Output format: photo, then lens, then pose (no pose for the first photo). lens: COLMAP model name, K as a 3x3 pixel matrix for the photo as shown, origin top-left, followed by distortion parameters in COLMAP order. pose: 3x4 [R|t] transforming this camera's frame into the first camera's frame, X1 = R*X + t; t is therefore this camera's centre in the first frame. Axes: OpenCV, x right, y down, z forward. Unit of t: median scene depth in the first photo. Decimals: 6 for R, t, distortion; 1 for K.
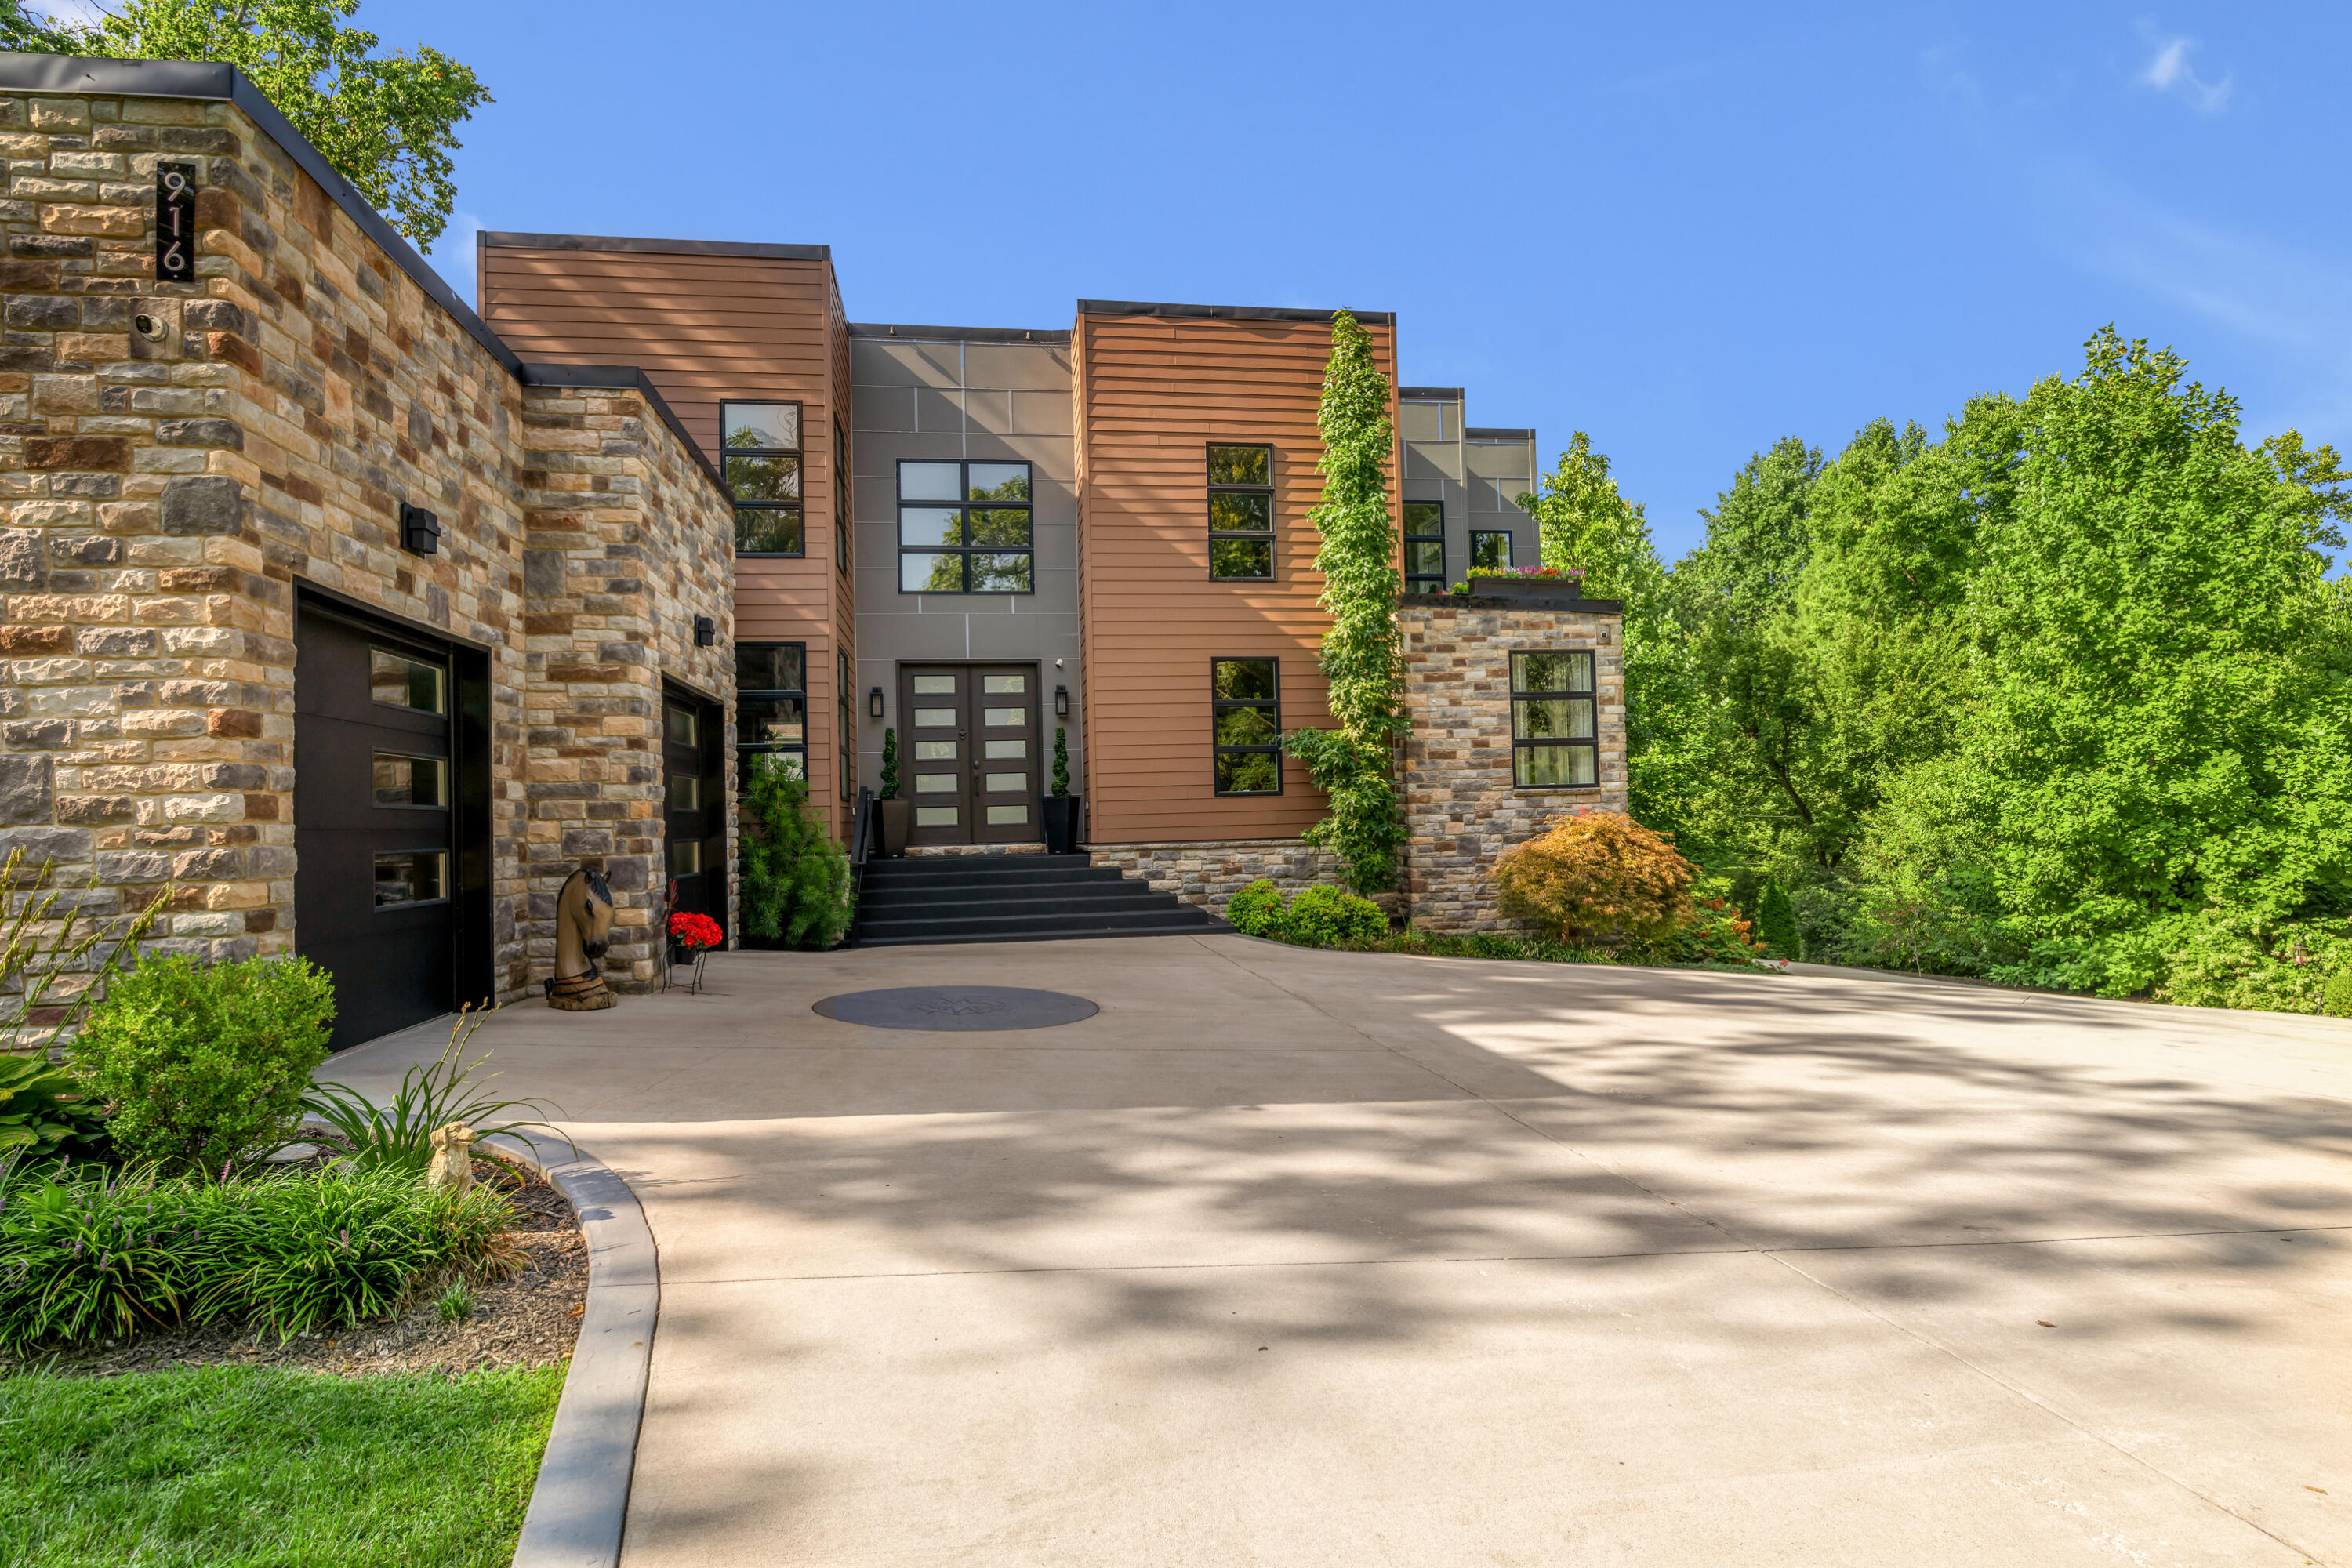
lens RADIAL K [[1239.2, 0, 1176.0], [0, 1239.2, 784.0], [0, 0, 1]] dist [-0.003725, -0.000155]
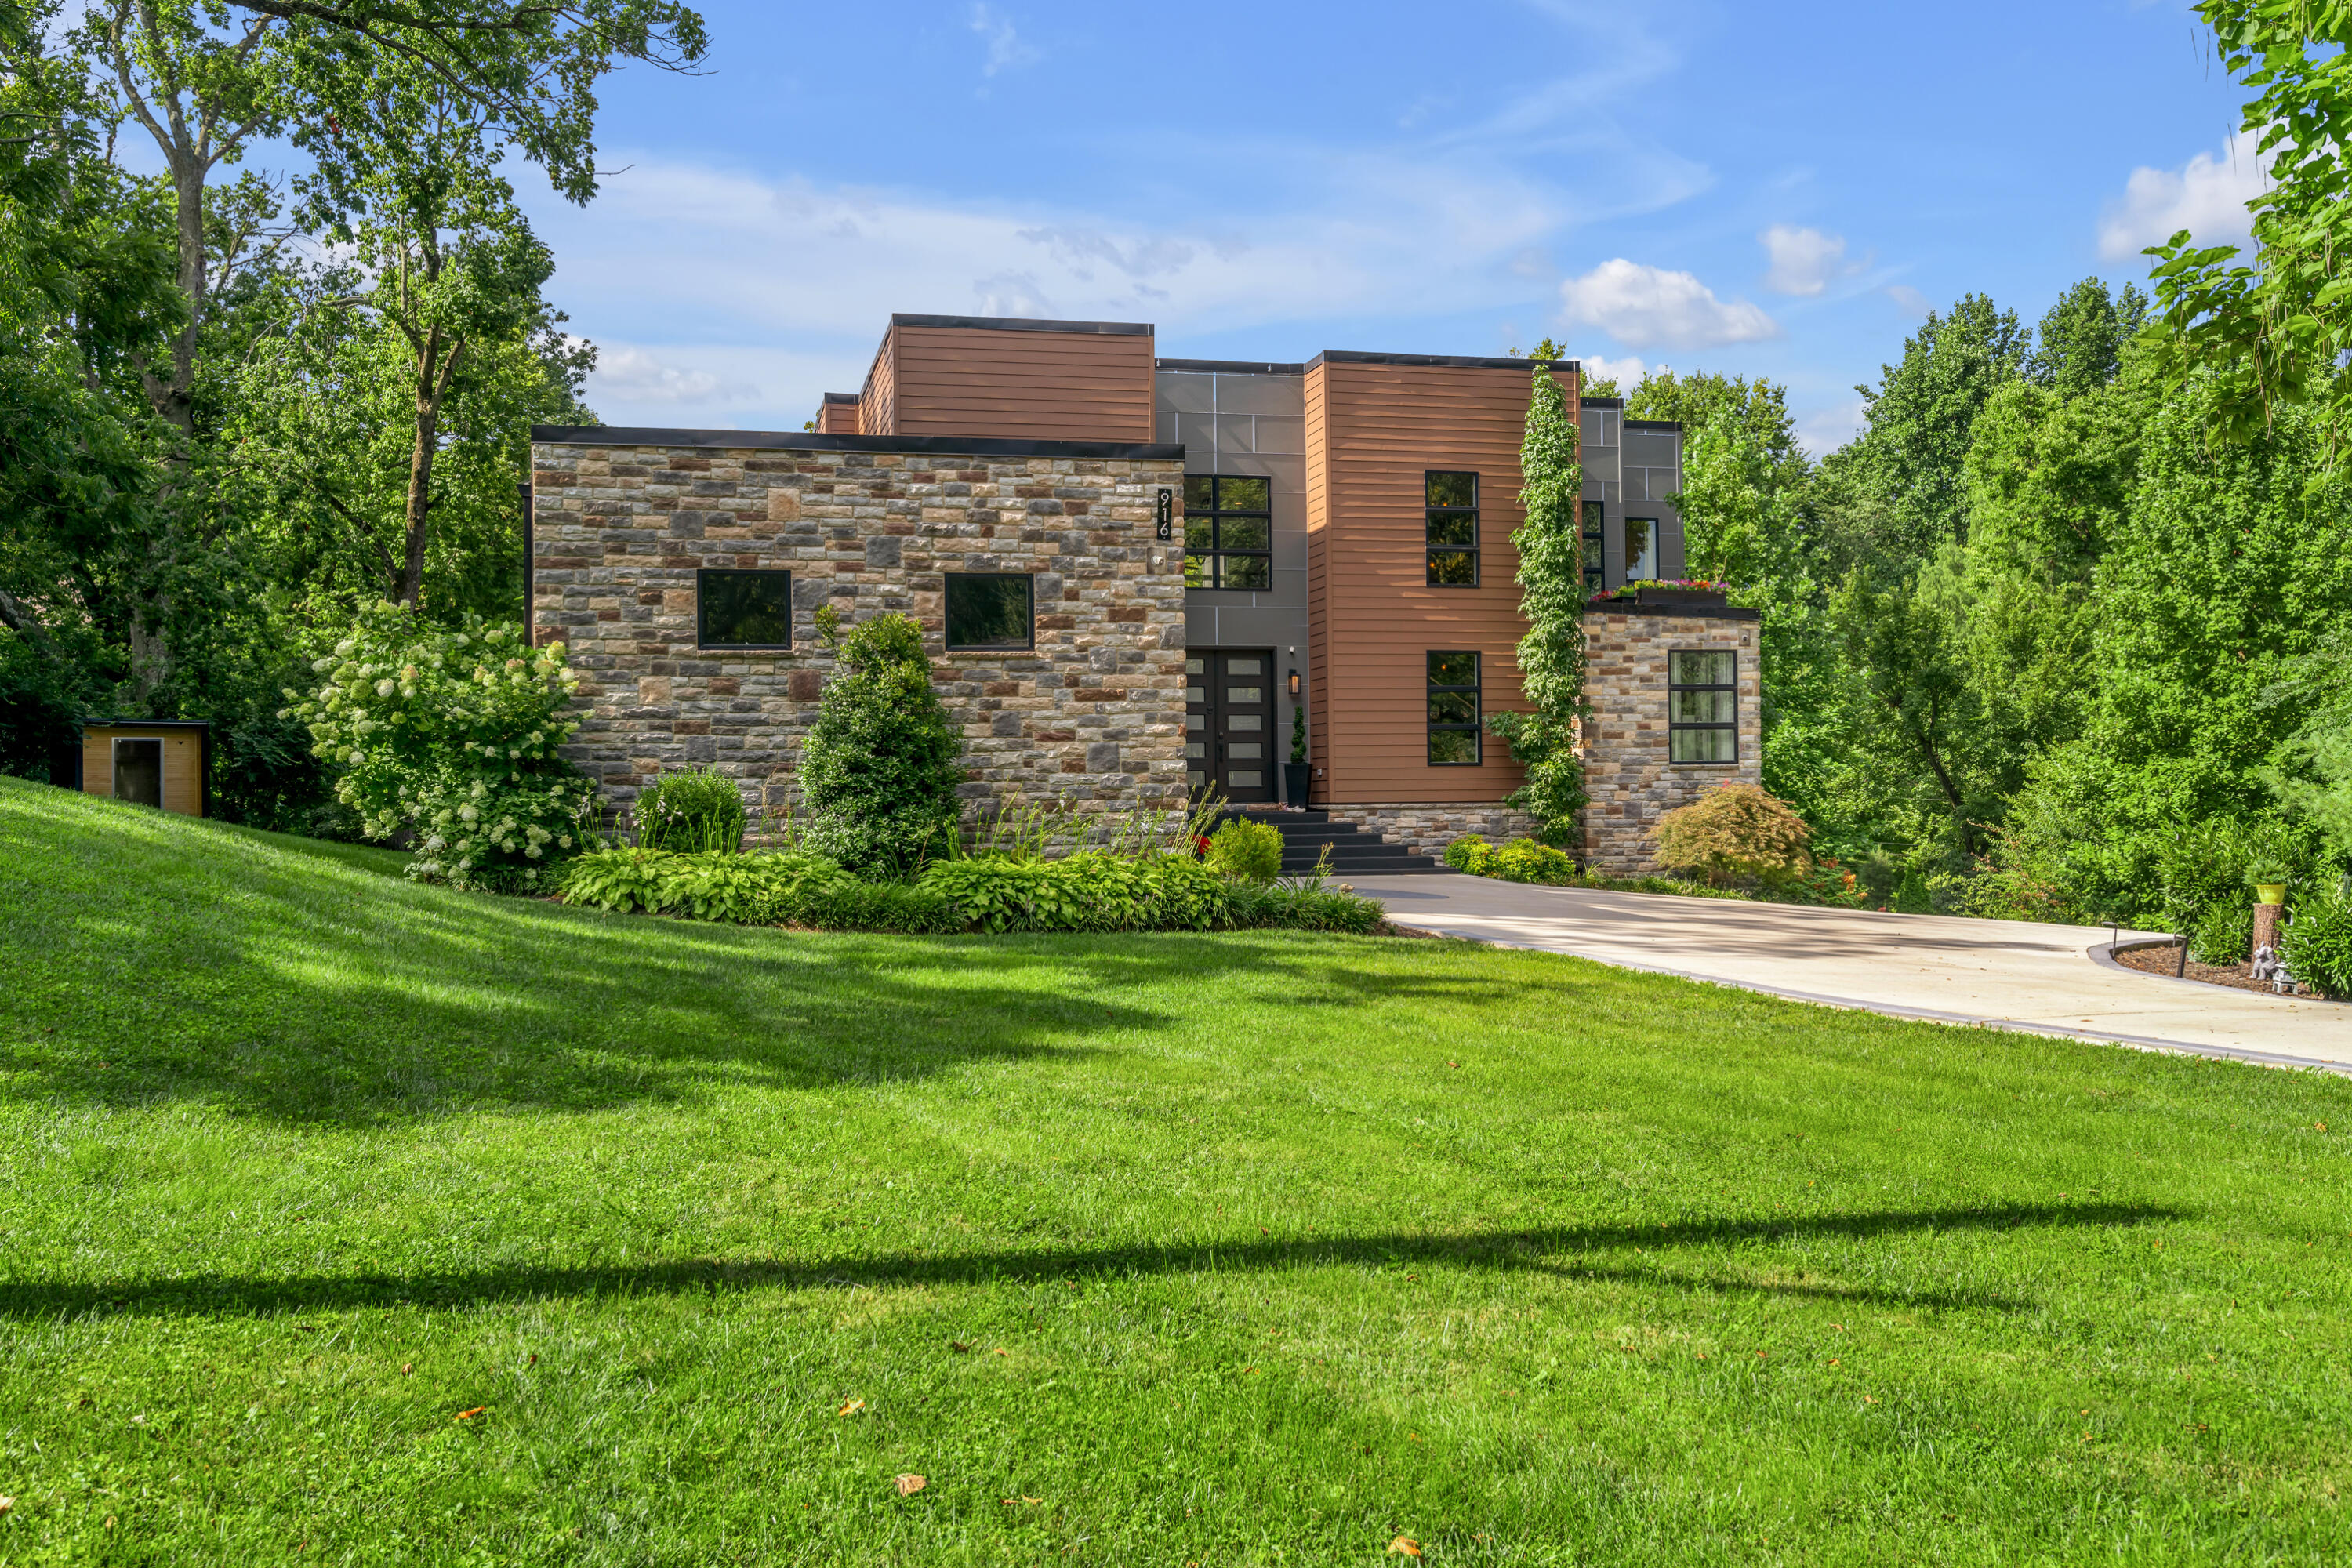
lens RADIAL K [[2054.2, 0, 1175.7], [0, 2054.2, 775.2], [0, 0, 1]] dist [-0.004818, -0.006817]
pose [[0.996900, 0.017312, 0.076749, -0.365348], [-0.018619, 0.999693, 0.016348, -0.009239], [-0.076442, -0.017726, 0.996916, -0.972649]]
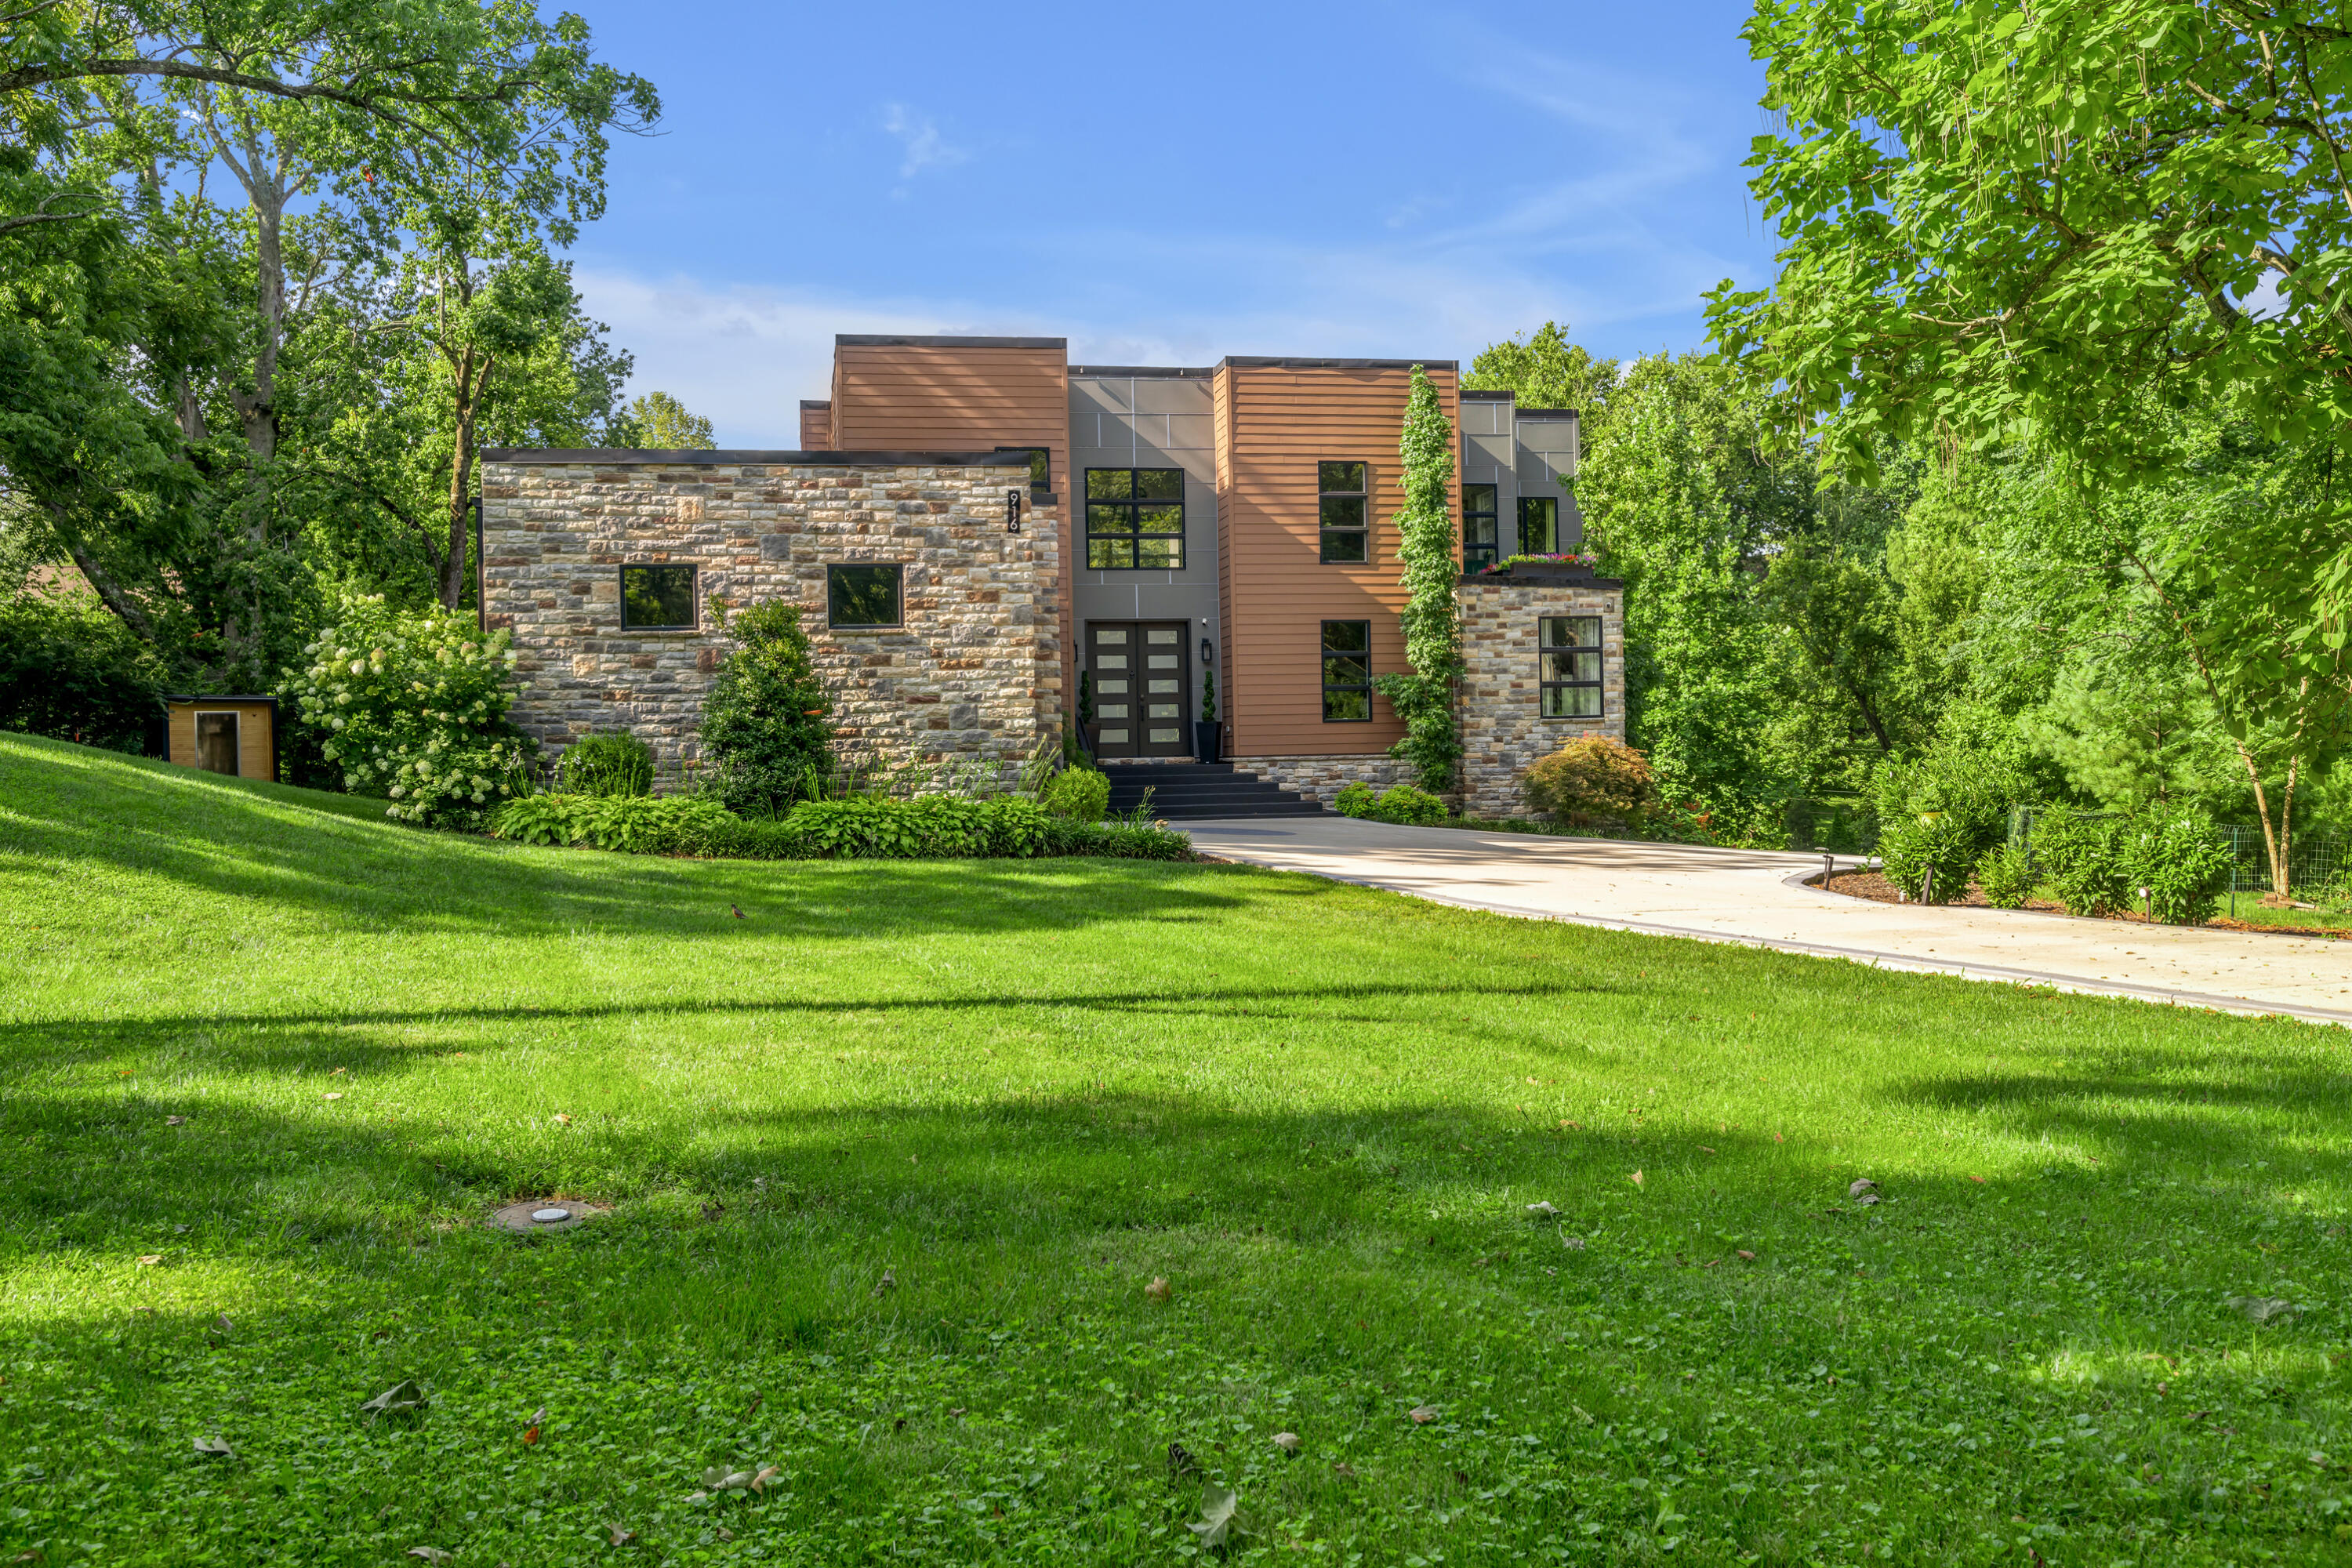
lens RADIAL K [[1980.9, 0, 1176.0], [0, 1980.9, 784.0], [0, 0, 1]] dist [-0.006989, 0.002617]
pose [[0.999511, 0.005349, 0.030802, -0.196888], [-0.006571, 0.999190, 0.039709, -0.007927], [-0.030565, -0.039892, 0.998736, -1.176932]]
